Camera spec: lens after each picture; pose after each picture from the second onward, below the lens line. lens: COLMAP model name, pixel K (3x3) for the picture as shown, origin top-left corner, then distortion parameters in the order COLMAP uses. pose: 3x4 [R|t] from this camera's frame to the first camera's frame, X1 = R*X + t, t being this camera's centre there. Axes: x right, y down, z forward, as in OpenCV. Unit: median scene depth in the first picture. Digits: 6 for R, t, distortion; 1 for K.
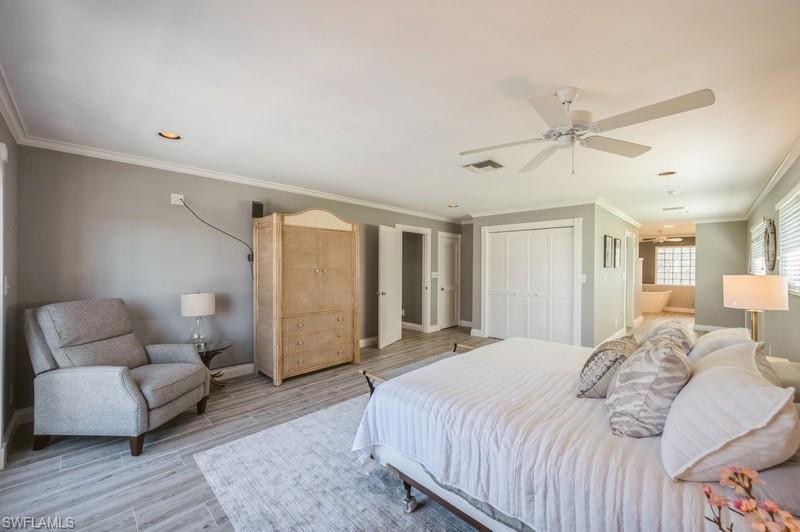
lens RADIAL K [[315.8, 0, 398.8], [0, 315.8, 264.5], [0, 0, 1]] dist [0.003271, -0.000582]
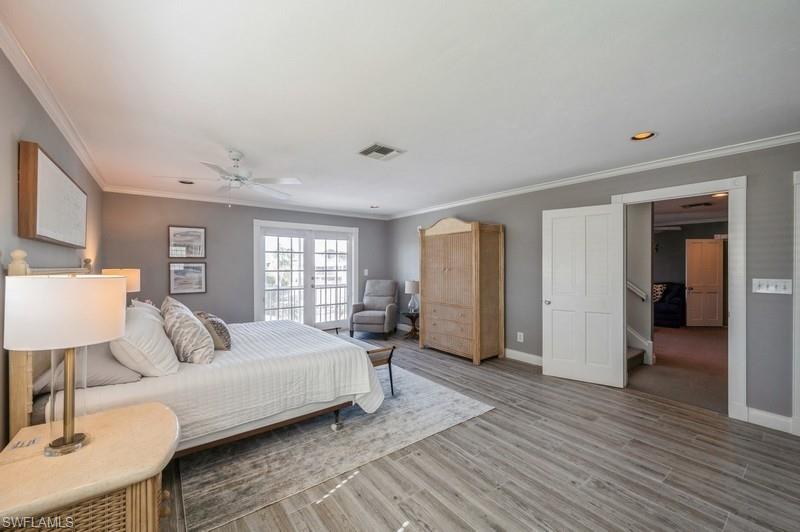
lens RADIAL K [[315.8, 0, 399.6], [0, 315.8, 267.5], [0, 0, 1]] dist [0.003271, -0.000582]
pose [[-0.135409, -0.002278, -0.990787, 0.893776], [0.002175, 0.999994, -0.002596, 0.013978], [0.990787, -0.002506, -0.135403, 0.918912]]
